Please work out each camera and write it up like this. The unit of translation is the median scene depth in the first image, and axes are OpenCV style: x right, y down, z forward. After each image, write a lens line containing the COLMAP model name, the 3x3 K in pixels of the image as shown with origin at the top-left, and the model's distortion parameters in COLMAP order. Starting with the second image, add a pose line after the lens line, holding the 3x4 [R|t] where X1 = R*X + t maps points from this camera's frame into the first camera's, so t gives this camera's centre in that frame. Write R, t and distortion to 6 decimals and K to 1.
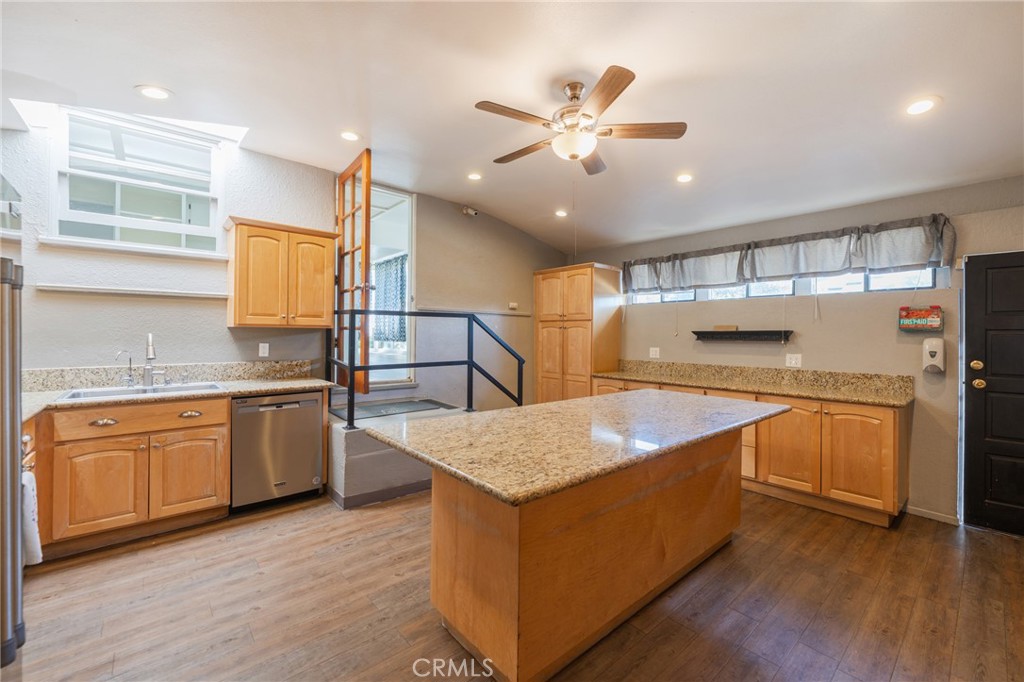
lens RADIAL K [[415.9, 0, 511.0], [0, 415.9, 332.4], [0, 0, 1]] dist [0.001712, -0.001021]
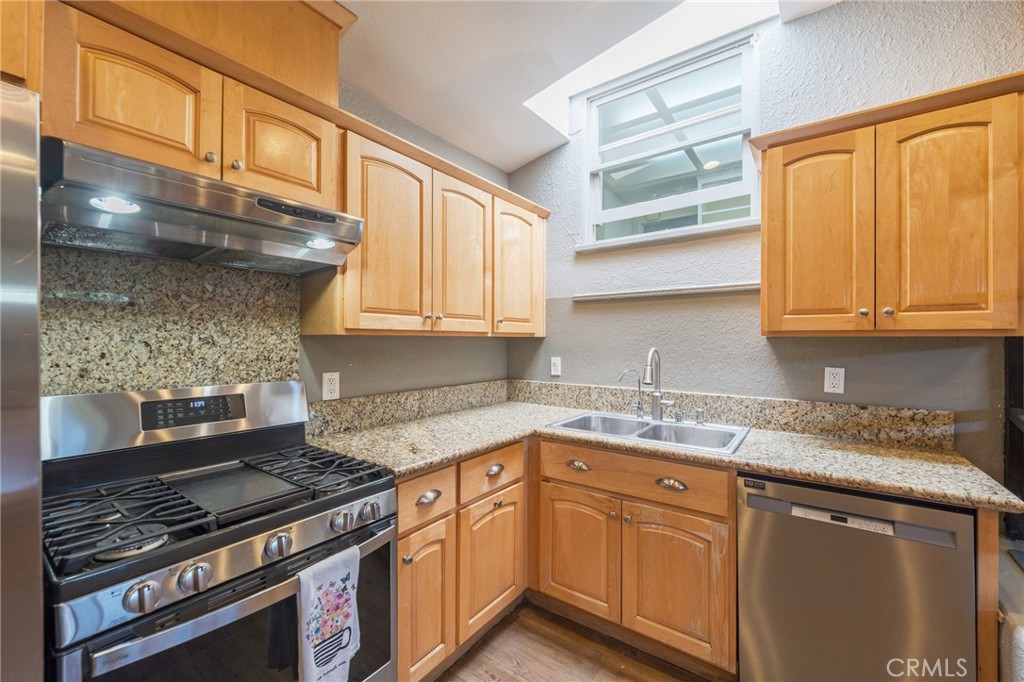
lens RADIAL K [[415.9, 0, 516.5], [0, 415.9, 338.0], [0, 0, 1]] dist [0.001712, -0.001021]
pose [[0.232648, -0.013576, -0.972466, -0.186075], [0.003381, 0.999908, -0.013150, -0.005019], [0.972555, -0.000228, 0.232673, 0.506778]]
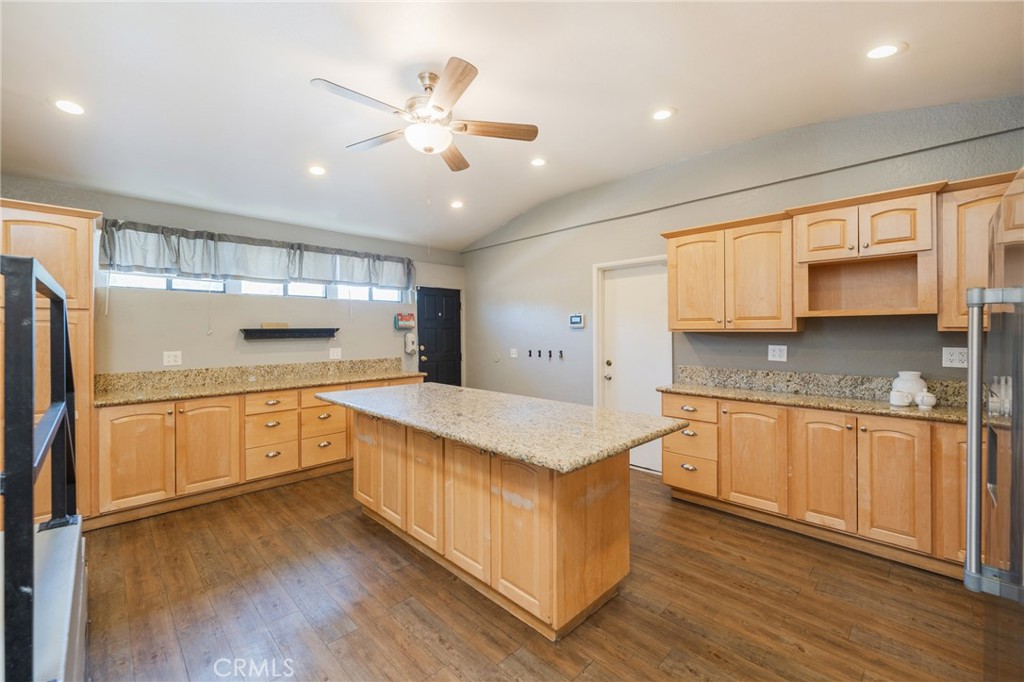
lens RADIAL K [[415.9, 0, 514.0], [0, 415.9, 336.6], [0, 0, 1]] dist [0.001712, -0.001021]
pose [[-0.084224, -0.022203, 0.996199, -0.596130], [-0.003003, 0.999753, 0.022028, -0.009815], [-0.996442, -0.001136, -0.084270, 0.644117]]
